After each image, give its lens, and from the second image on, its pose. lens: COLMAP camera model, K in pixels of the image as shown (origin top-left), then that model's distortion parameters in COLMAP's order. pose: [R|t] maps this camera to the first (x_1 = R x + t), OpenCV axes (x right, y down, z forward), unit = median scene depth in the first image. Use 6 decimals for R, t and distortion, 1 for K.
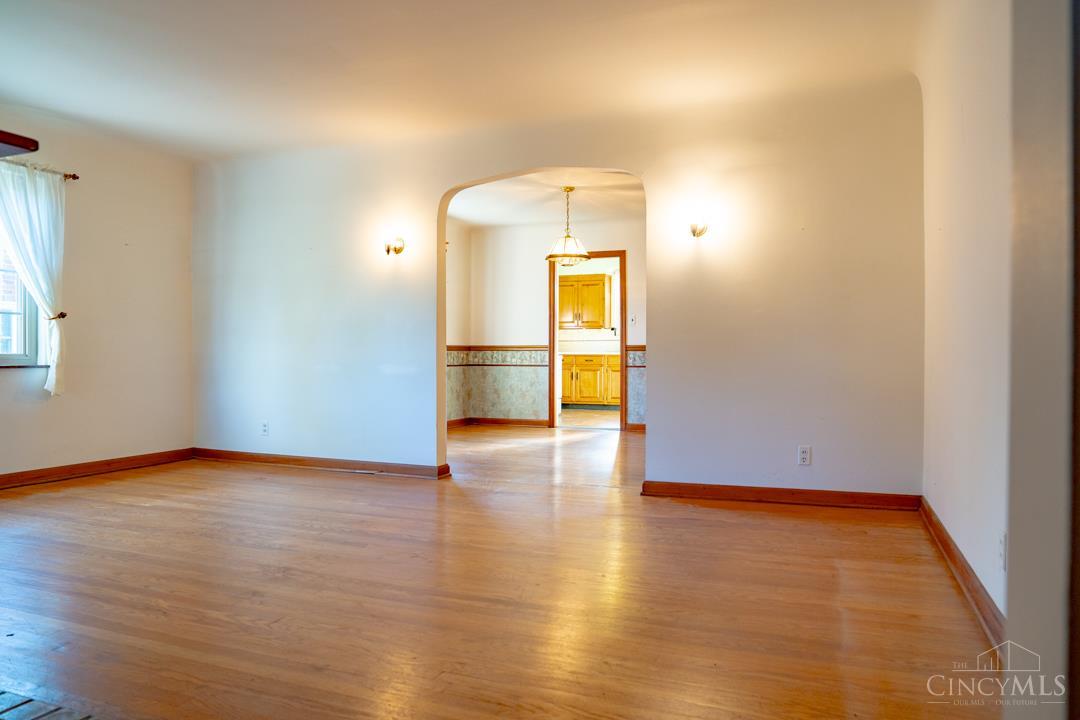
lens RADIAL K [[740.2, 0, 538.8], [0, 740.2, 360.0], [0, 0, 1]] dist [-0.023618, 0.008705]
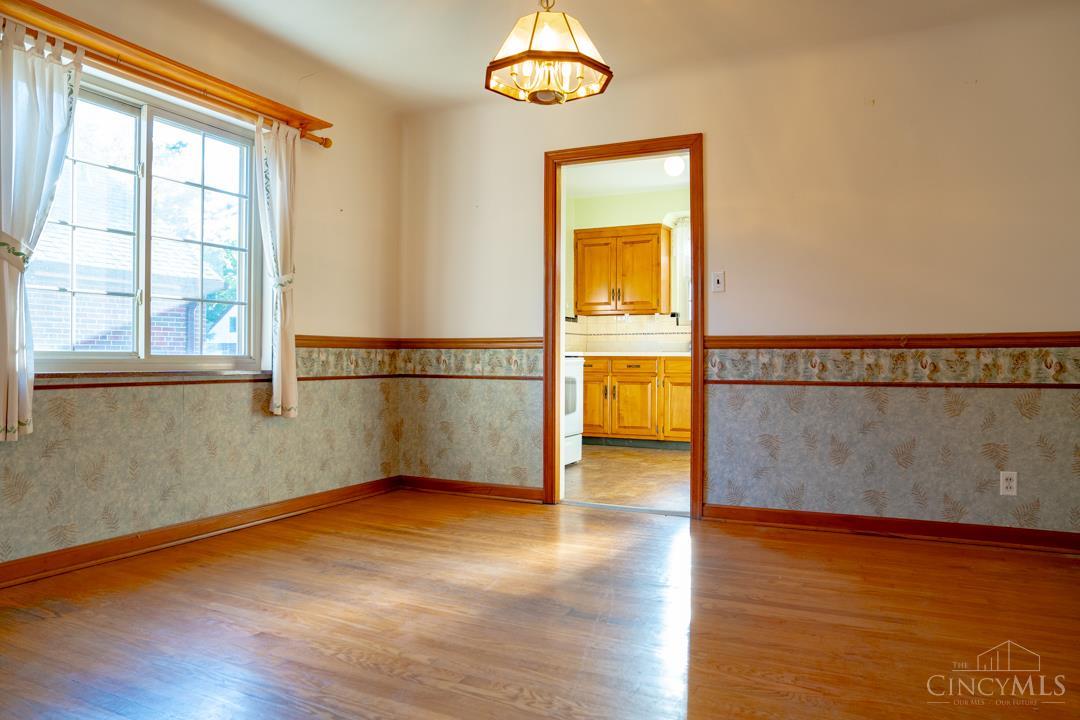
lens RADIAL K [[740.2, 0, 535.4], [0, 740.2, 360.7], [0, 0, 1]] dist [-0.023618, 0.008705]
pose [[0.996640, 0.002317, -0.081879, 0.046600], [-0.002470, 0.999995, -0.001767, -0.003279], [0.081875, 0.001963, 0.996641, 0.489045]]
